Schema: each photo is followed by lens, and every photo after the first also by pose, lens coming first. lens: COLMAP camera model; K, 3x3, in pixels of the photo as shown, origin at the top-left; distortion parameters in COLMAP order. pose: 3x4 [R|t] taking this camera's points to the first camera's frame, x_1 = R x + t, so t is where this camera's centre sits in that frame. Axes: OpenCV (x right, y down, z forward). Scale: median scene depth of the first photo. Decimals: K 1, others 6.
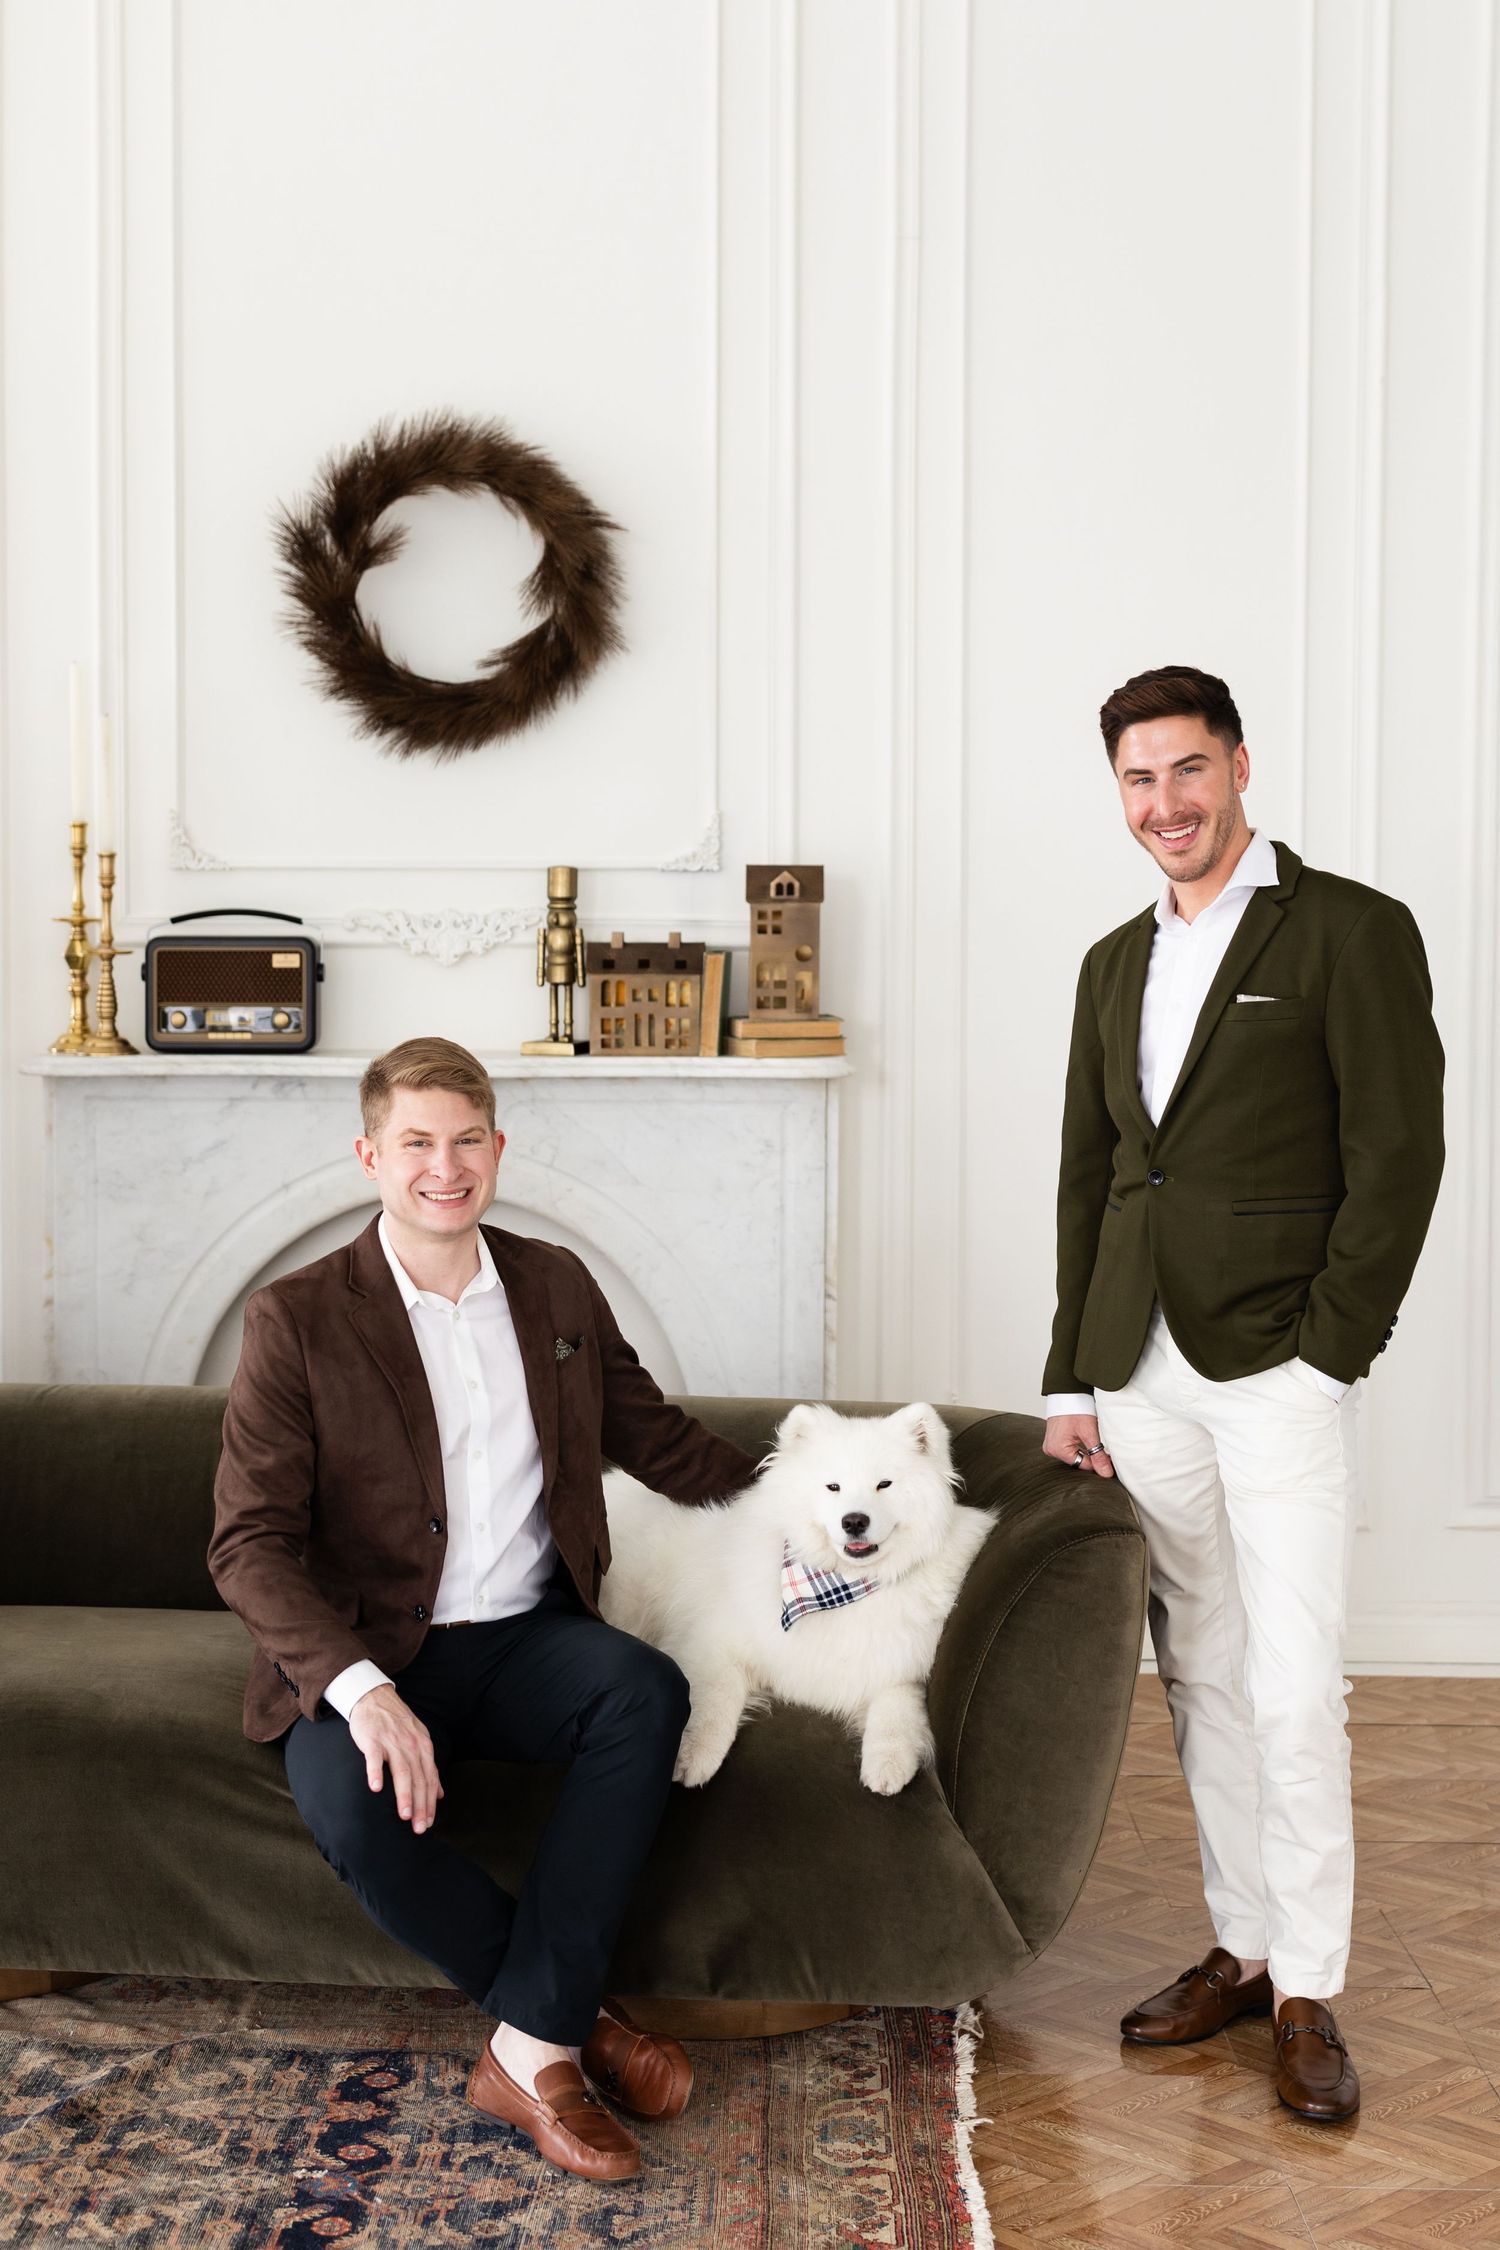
lens RADIAL K [[2775.0, 0, 667.0], [0, 2775.0, 1043.5], [0, 0, 1]] dist [-0.005390, 0.008647]
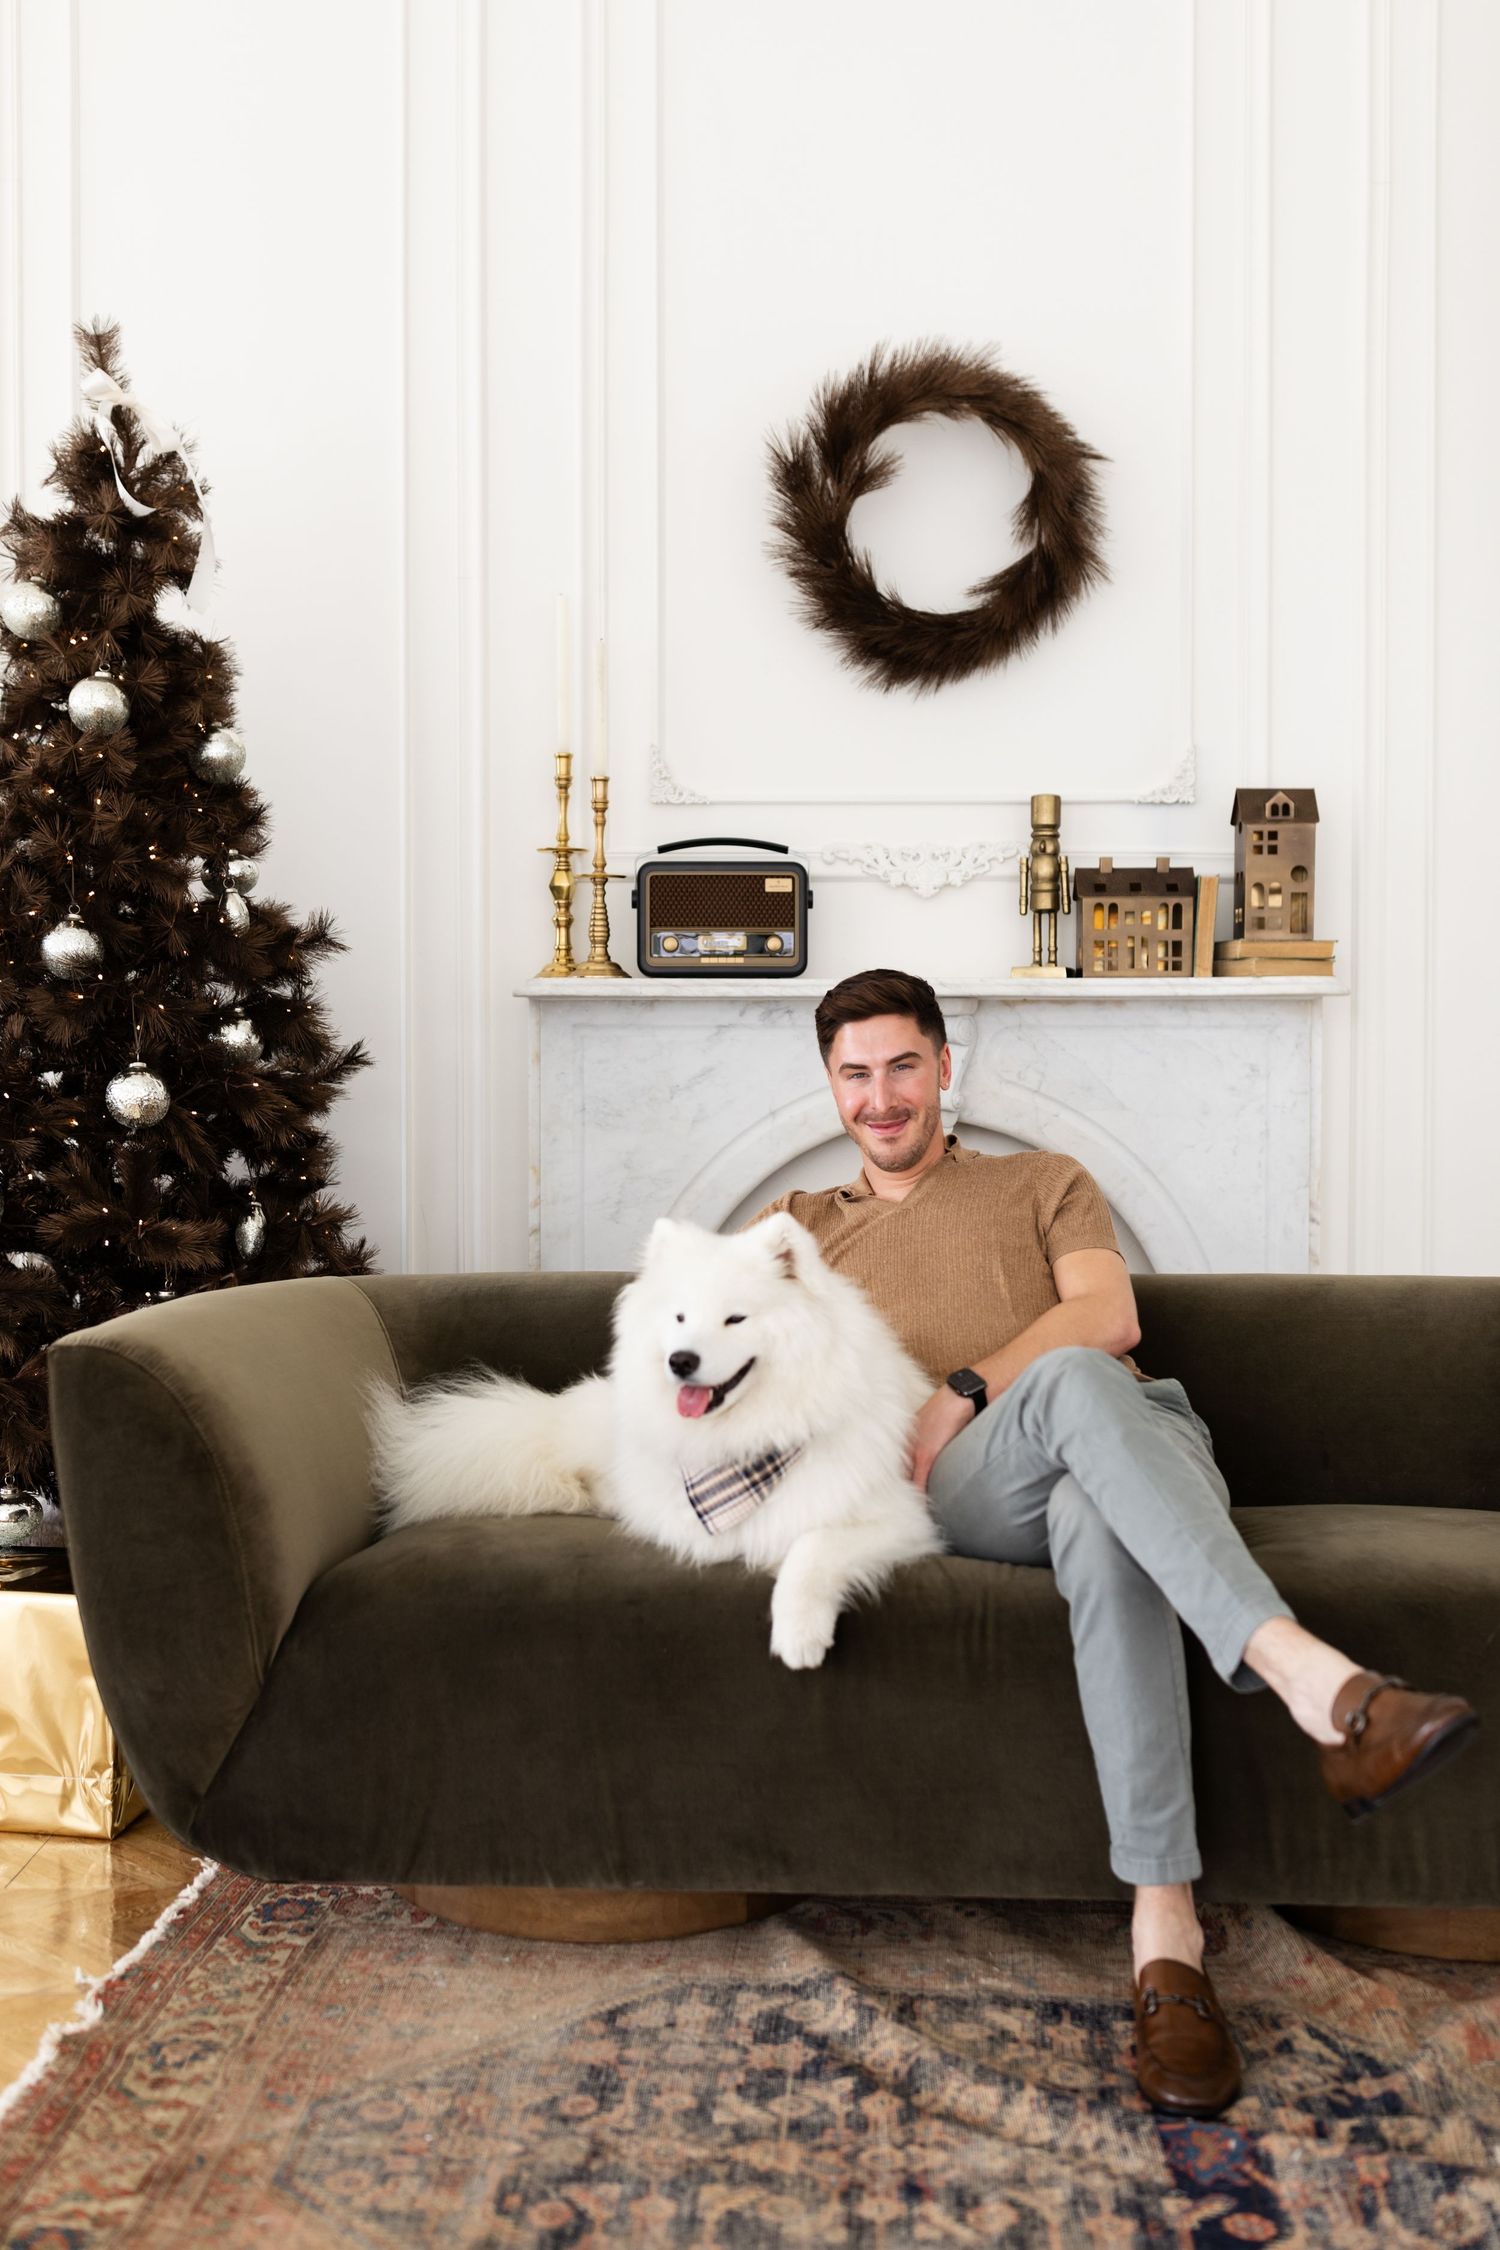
lens RADIAL K [[2176.2, 0, 750.0], [0, 2176.2, 1125.0], [0, 0, 1]] dist [0.016779, -0.009250]
pose [[0.999566, -0.003866, 0.029197, -0.169577], [0.004920, 0.999335, -0.036137, 0.084529], [-0.029037, 0.036265, 0.998920, 0.215530]]
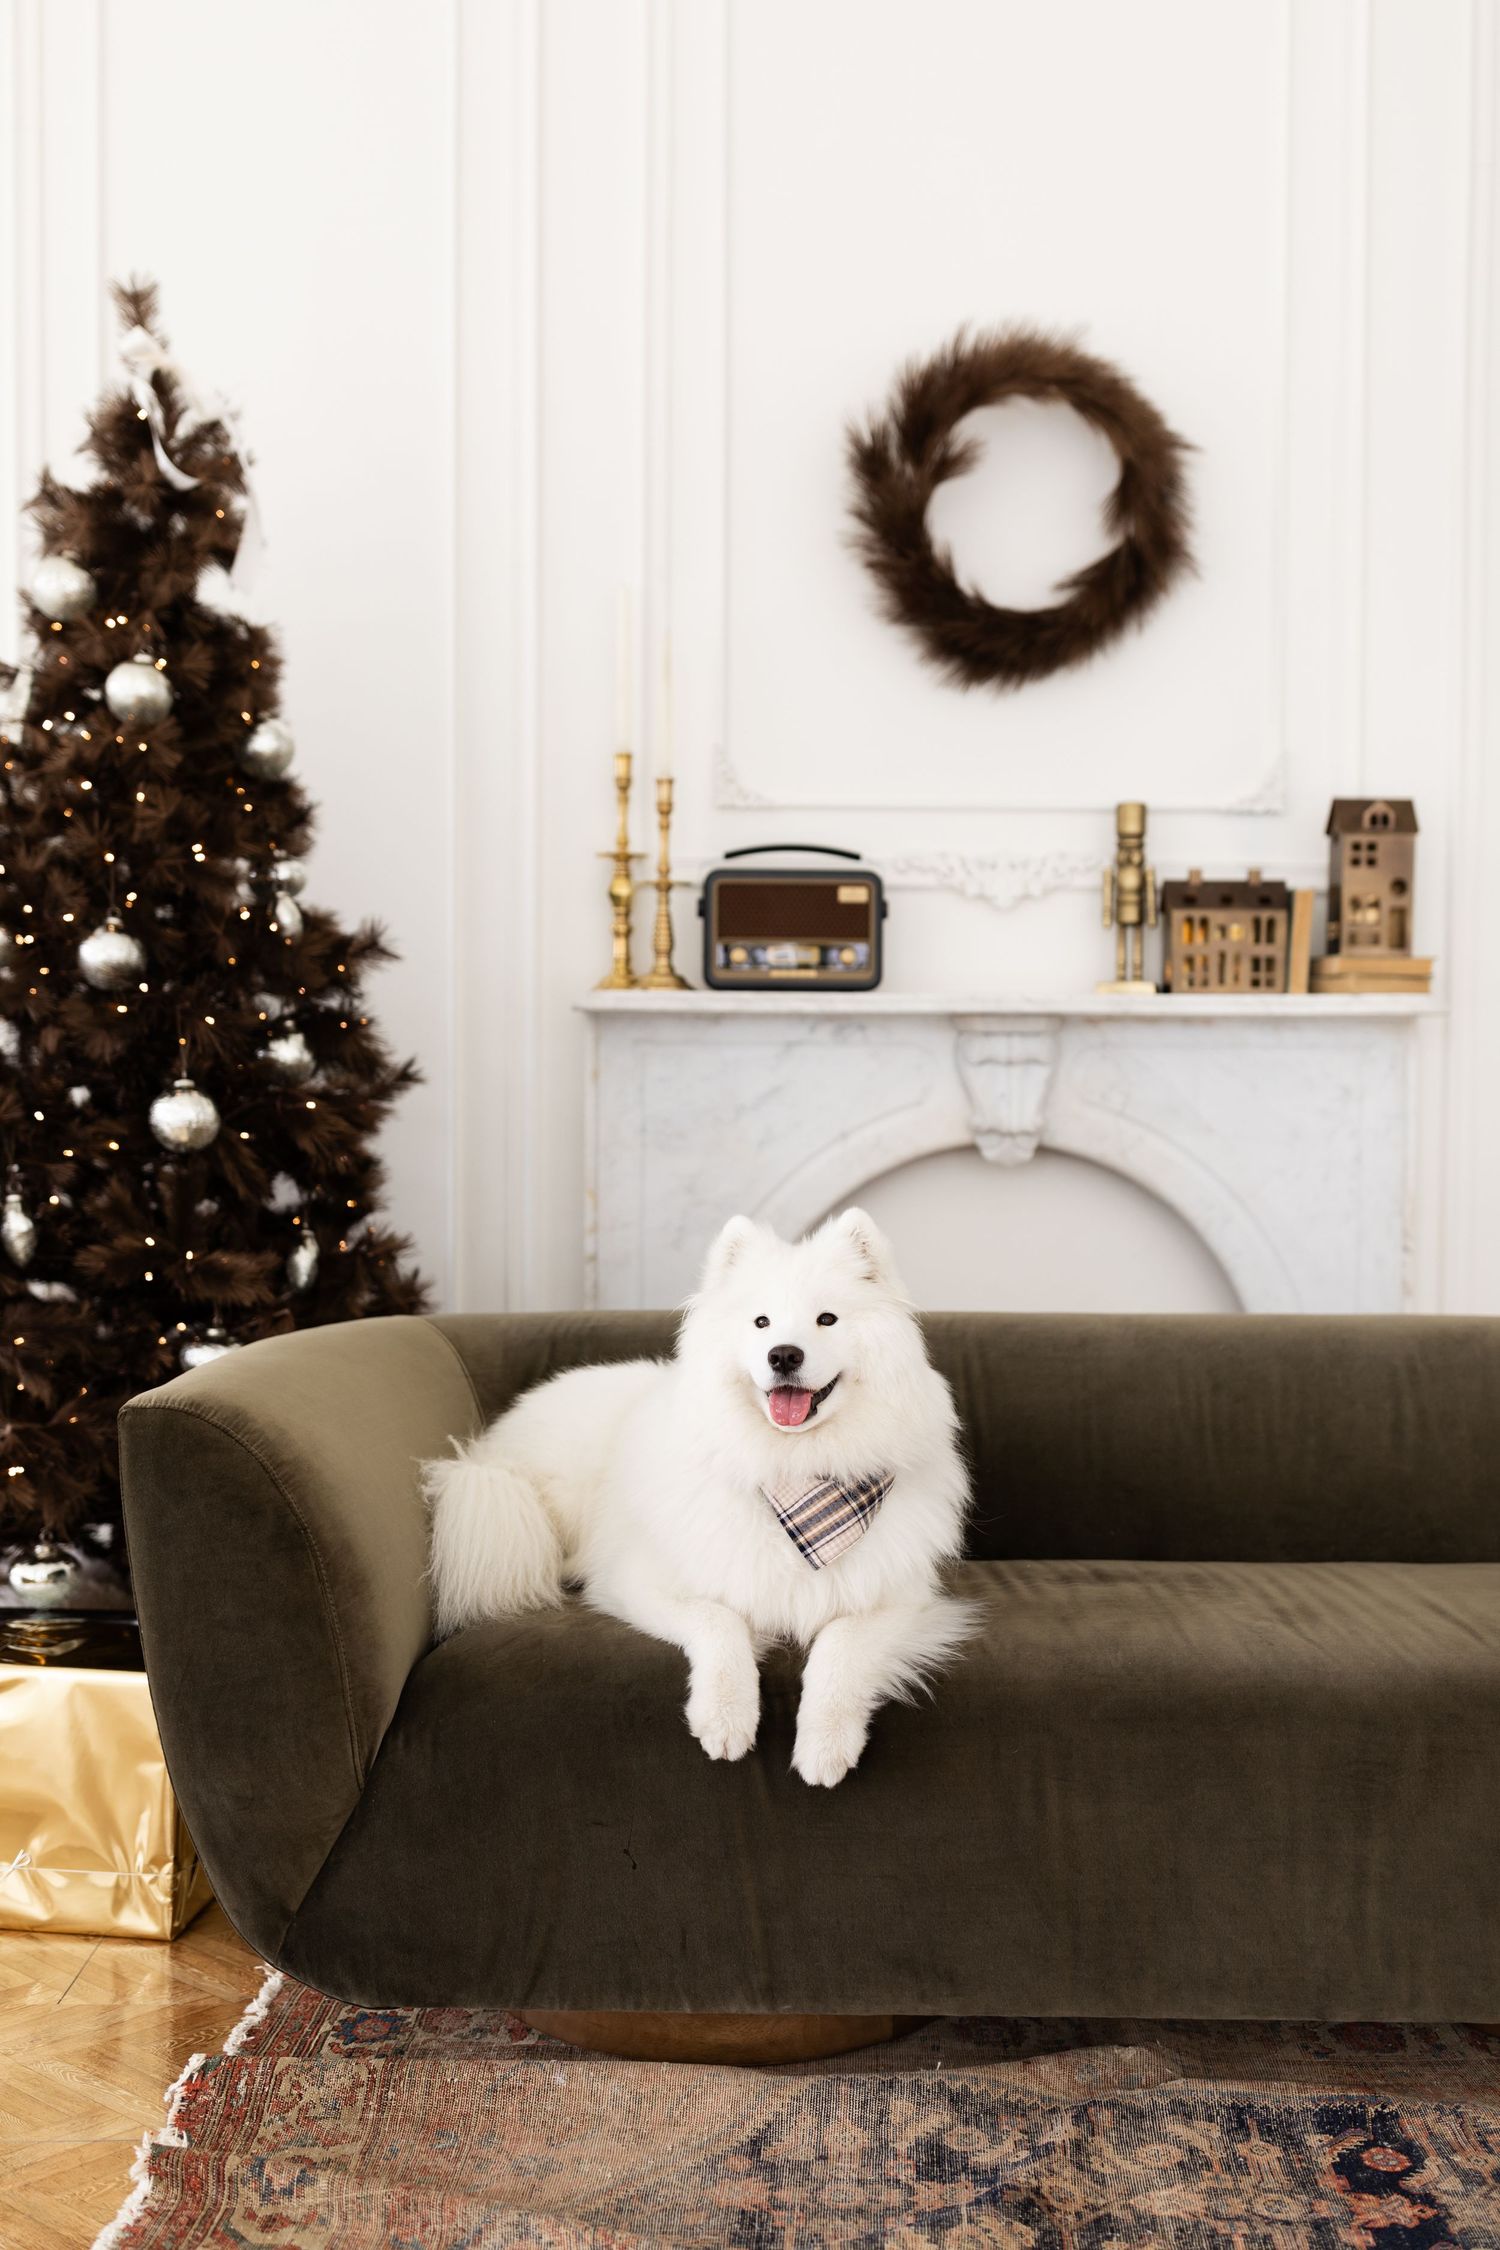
lens RADIAL K [[2132.6, 0, 789.1], [0, 2132.6, 1152.7], [0, 0, 1]] dist [0.010194, -0.000148]
pose [[0.997786, 0.000390, 0.066501, -0.205946], [0.001370, 0.999650, -0.026428, 0.077074], [-0.066489, 0.026460, 0.997436, 0.273716]]
